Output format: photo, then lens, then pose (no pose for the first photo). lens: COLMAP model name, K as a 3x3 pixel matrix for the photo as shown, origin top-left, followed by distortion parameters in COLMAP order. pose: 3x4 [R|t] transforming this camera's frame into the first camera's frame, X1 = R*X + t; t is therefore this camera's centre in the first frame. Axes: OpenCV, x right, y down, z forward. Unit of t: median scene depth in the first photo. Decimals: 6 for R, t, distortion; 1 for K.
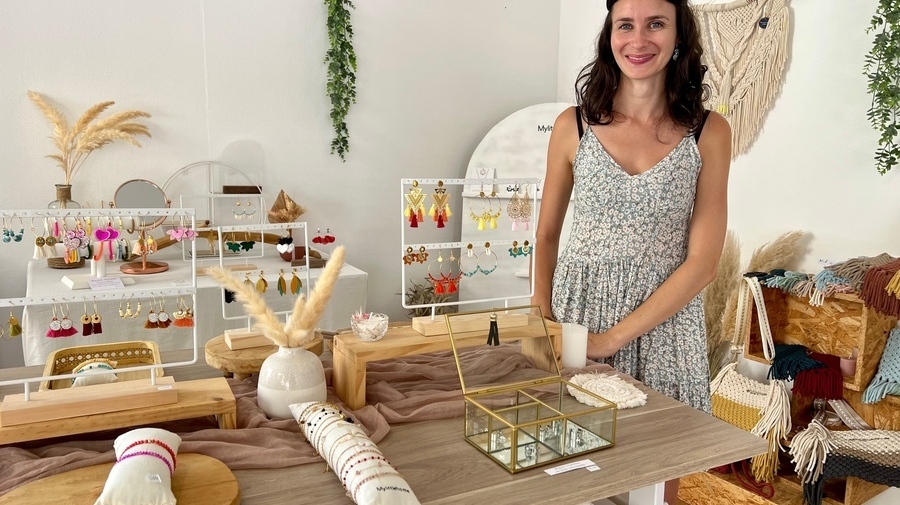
lens RADIAL K [[677.7, 0, 448.2], [0, 677.7, 255.8], [0, 0, 1]] dist [0.051810, -0.019108]
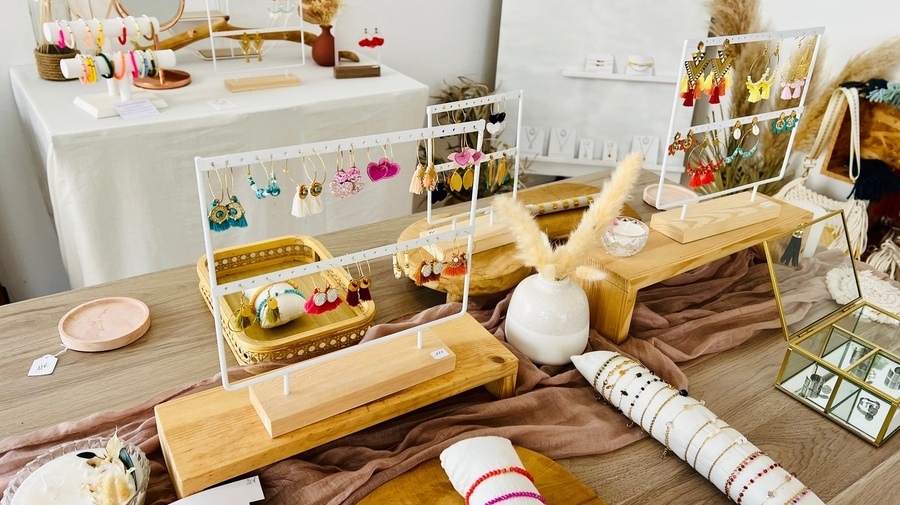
lens RADIAL K [[677.7, 0, 450.1], [0, 677.7, 250.3], [0, 0, 1]] dist [0.051810, -0.019108]
pose [[0.994386, -0.023233, 0.103231, -0.188750], [-0.012855, 0.941846, 0.335800, -0.068378], [-0.105029, -0.335242, 0.936259, 0.128030]]
